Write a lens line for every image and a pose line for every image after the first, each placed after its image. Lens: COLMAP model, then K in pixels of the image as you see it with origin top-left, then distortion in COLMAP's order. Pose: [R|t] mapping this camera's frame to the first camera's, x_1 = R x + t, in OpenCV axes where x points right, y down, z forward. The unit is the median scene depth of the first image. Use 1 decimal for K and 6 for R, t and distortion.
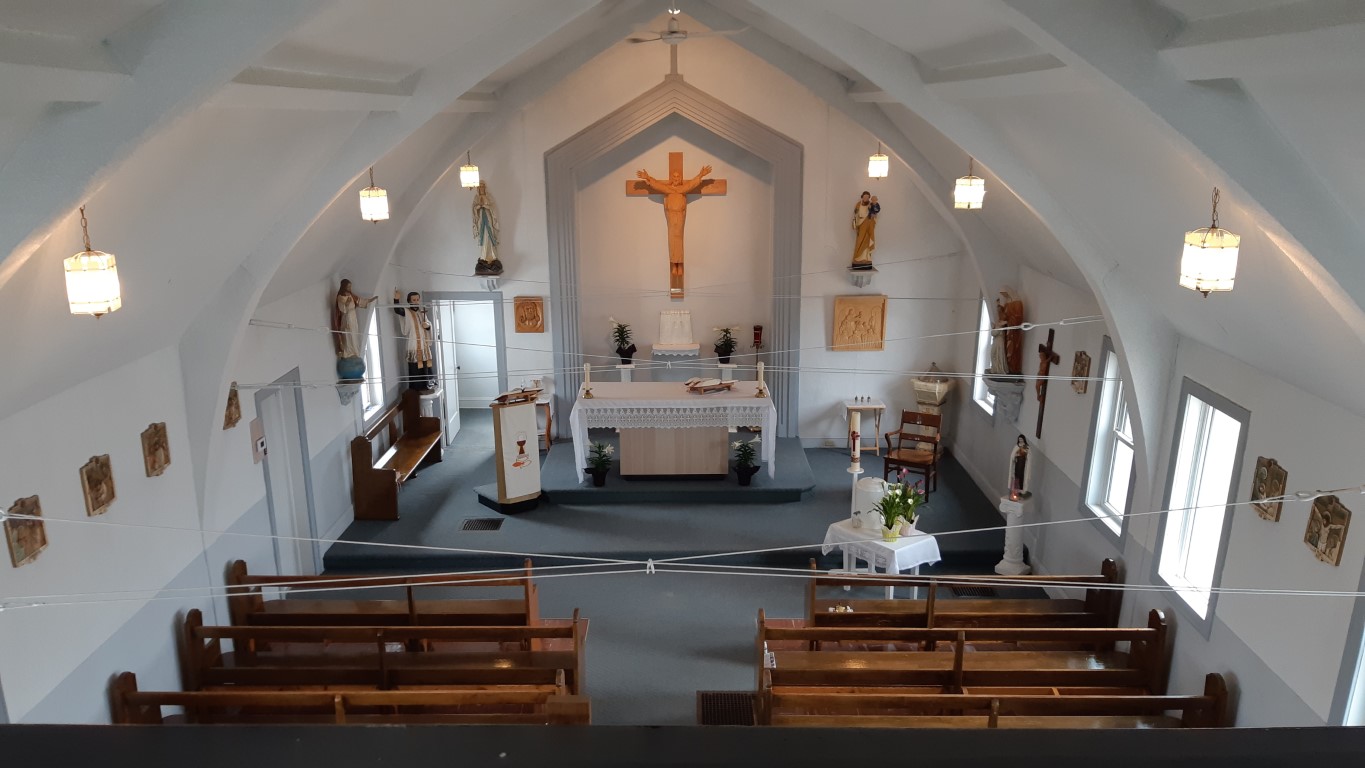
lens RADIAL K [[1061.0, 0, 675.3], [0, 1061.0, 330.7], [0, 0, 1]] dist [0.066298, -0.123933]
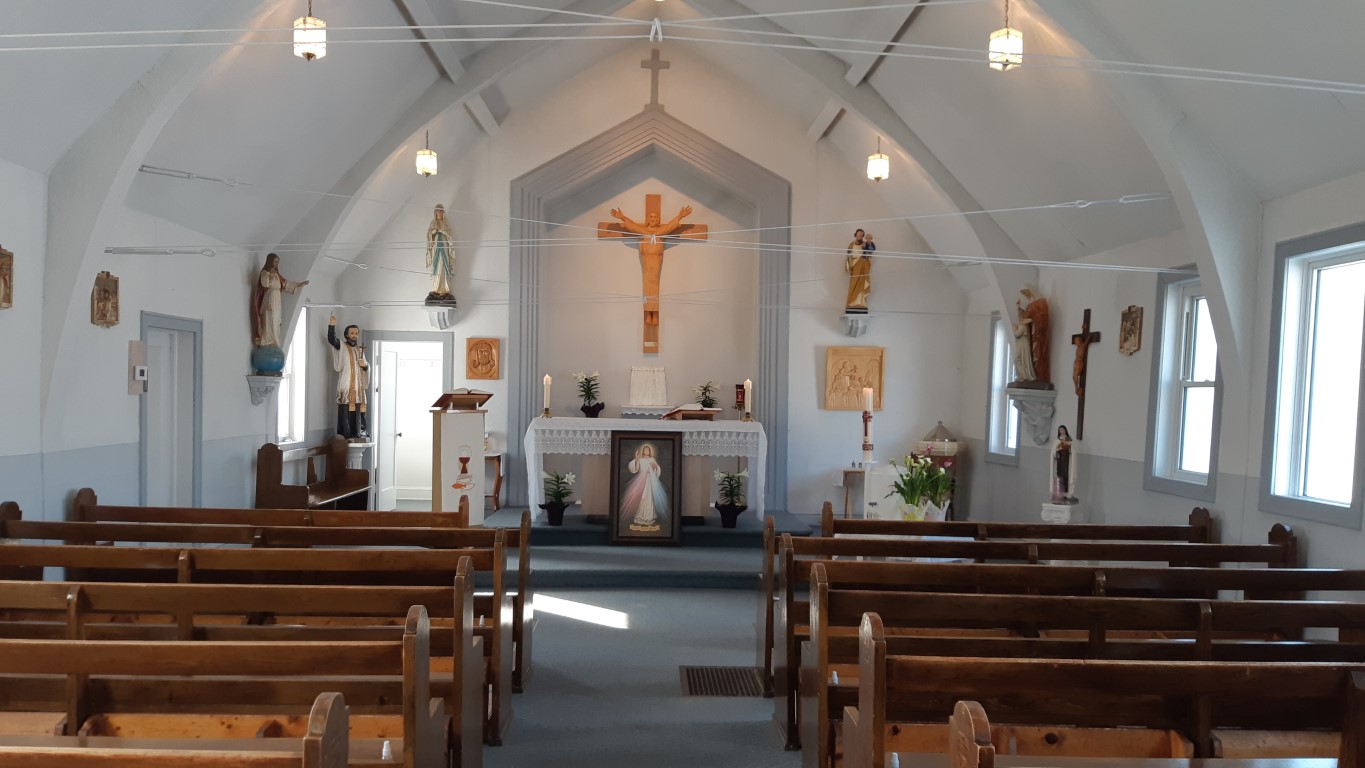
lens RADIAL K [[1061.0, 0, 676.0], [0, 1061.0, 331.9], [0, 0, 1]] dist [0.066298, -0.123933]
pose [[0.998987, 0.028105, 0.035136, -0.009298], [-0.018546, 0.968699, -0.247544, 0.184477], [-0.040994, 0.246641, 0.968239, 0.136041]]
